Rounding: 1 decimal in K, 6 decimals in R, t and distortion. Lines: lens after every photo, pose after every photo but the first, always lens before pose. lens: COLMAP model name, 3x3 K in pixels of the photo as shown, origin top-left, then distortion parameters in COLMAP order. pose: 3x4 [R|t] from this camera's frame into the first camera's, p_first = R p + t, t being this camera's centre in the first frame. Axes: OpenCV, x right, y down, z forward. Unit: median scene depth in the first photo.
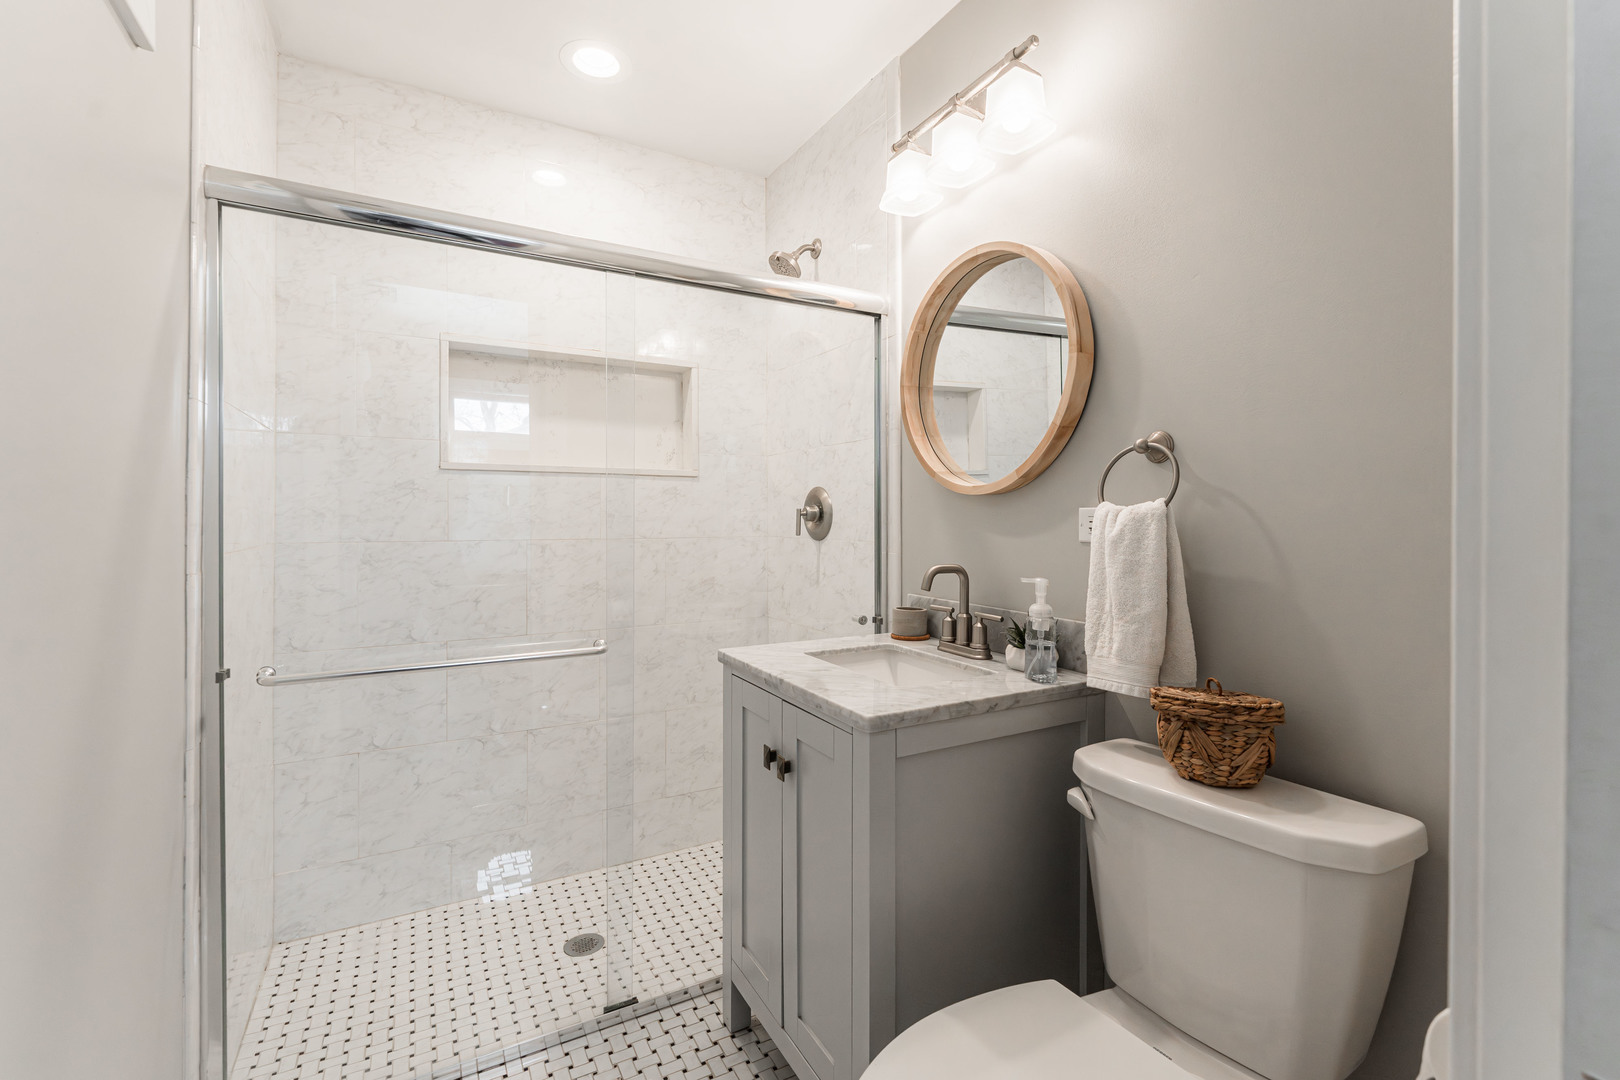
lens RADIAL K [[717.2, 0, 804.3], [0, 717.2, 517.3], [0, 0, 1]] dist [-0.002197, -0.000447]
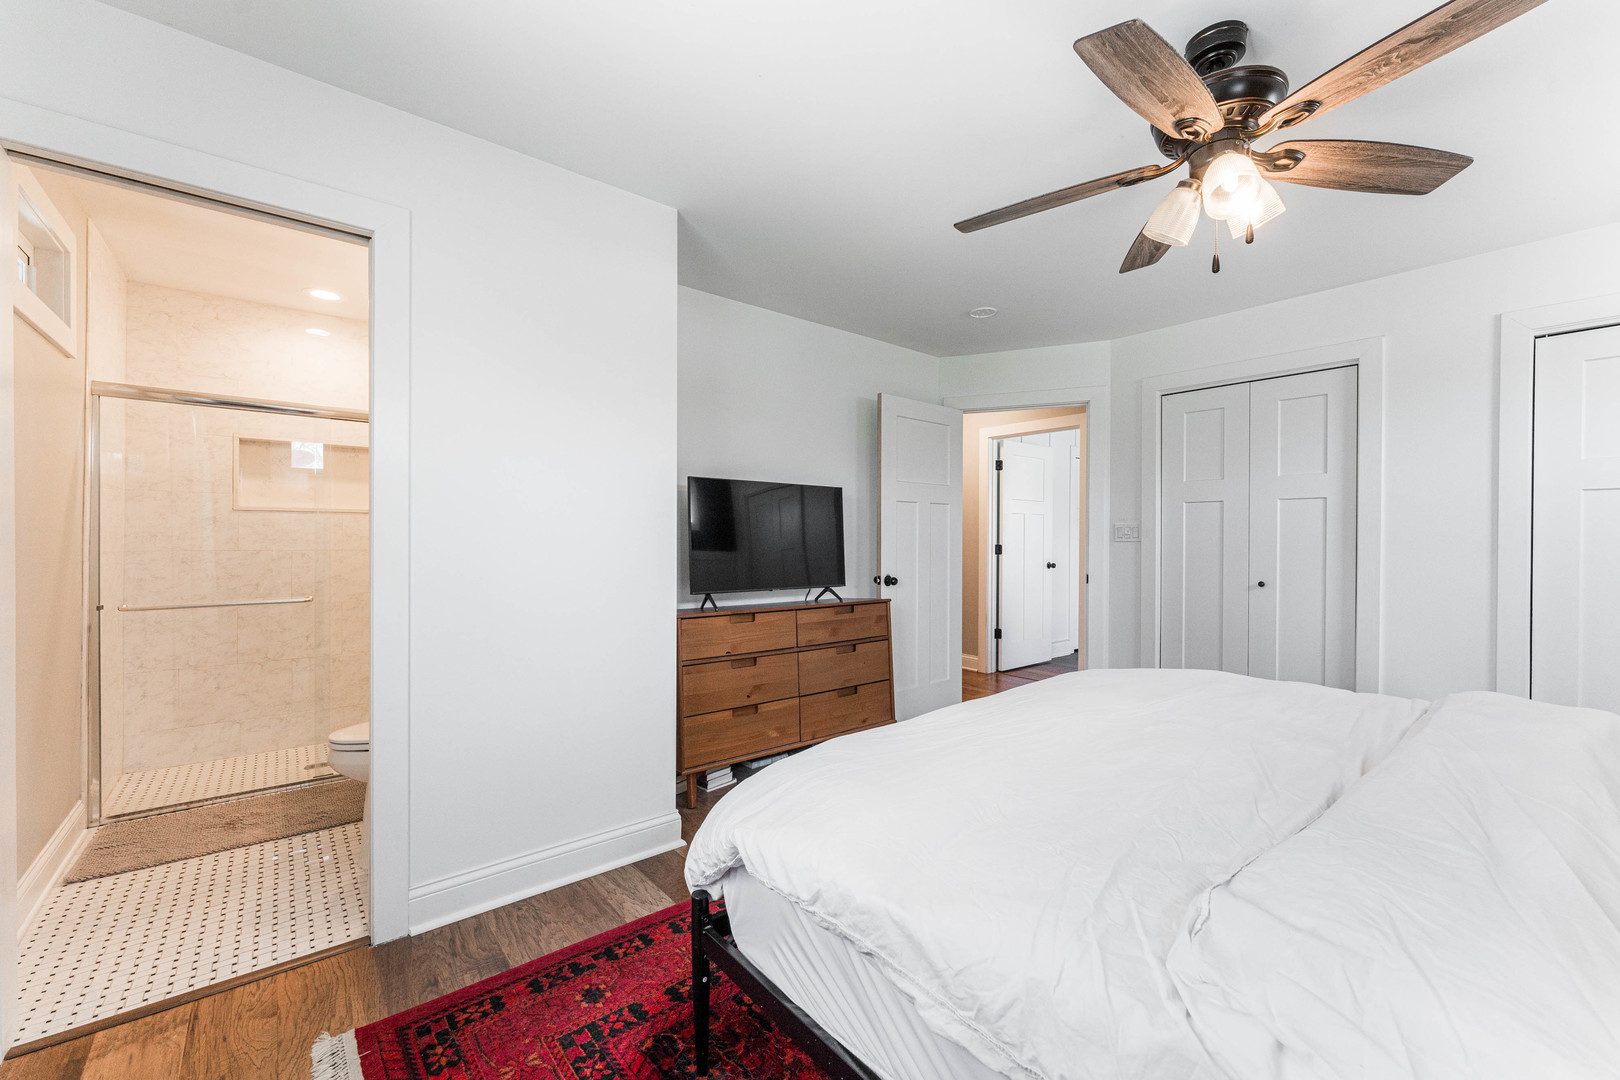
lens RADIAL K [[657.7, 0, 805.5], [0, 657.7, 540.2], [0, 0, 1]] dist [0.001315, 0.000288]
pose [[0.984759, 0.004104, 0.173875, 0.980909], [-0.004546, 0.999987, 0.002144, -0.003920], [-0.173864, -0.002901, 0.984765, -1.383303]]
